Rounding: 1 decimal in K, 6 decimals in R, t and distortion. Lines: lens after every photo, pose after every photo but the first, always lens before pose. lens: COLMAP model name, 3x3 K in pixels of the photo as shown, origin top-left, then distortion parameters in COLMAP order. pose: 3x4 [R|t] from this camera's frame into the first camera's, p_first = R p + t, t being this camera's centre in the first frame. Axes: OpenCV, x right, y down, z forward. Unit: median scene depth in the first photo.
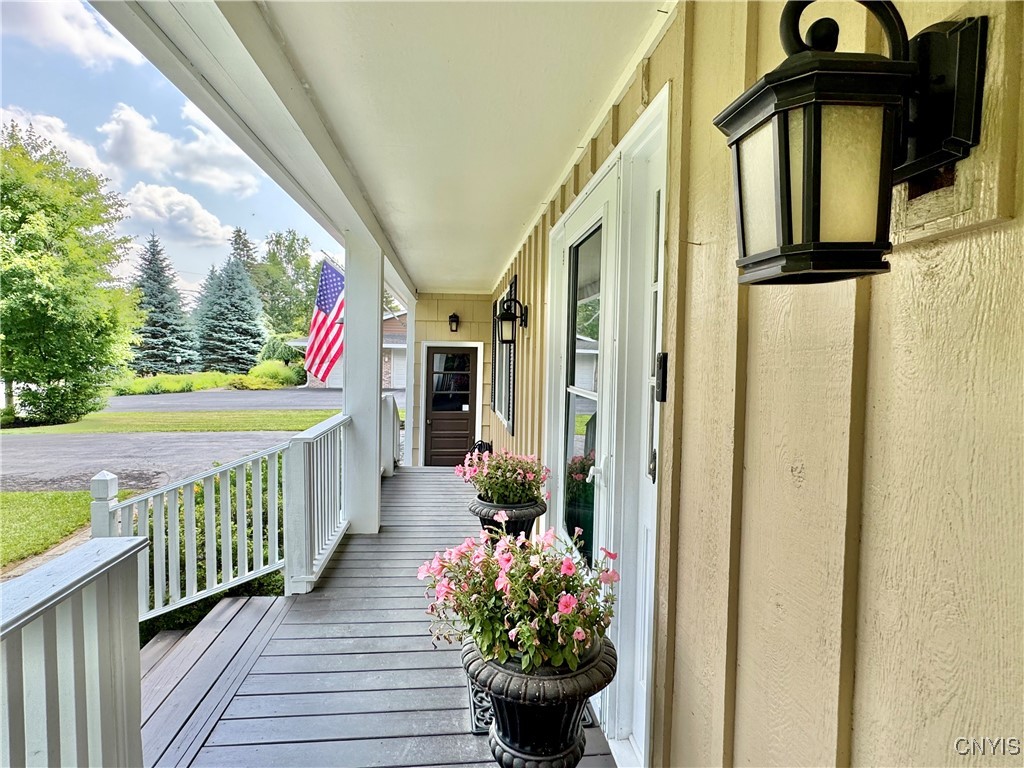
lens RADIAL K [[554.6, 0, 512.0], [0, 554.6, 384.0], [0, 0, 1]] dist [0.002887, -0.000917]
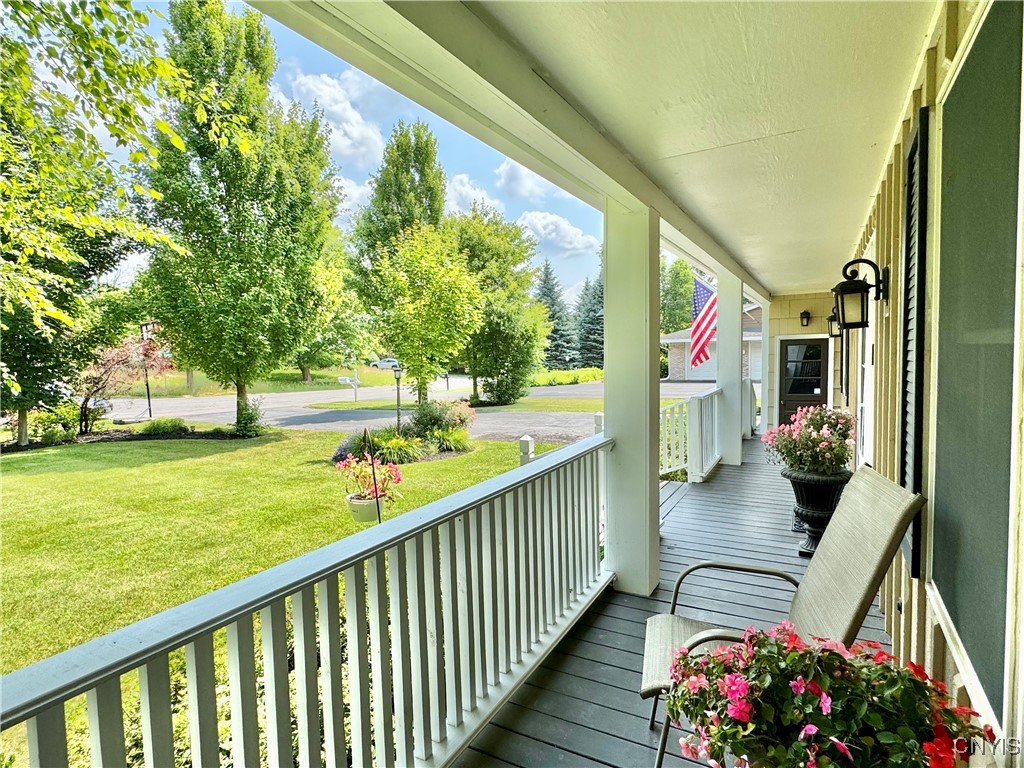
lens RADIAL K [[554.6, 0, 512.0], [0, 554.6, 384.0], [0, 0, 1]] dist [0.002887, -0.000917]
pose [[0.815411, -0.003877, -0.578870, 0.035880], [0.009474, 0.999933, 0.006649, 0.007706], [0.578806, -0.010906, 0.815393, -0.166030]]
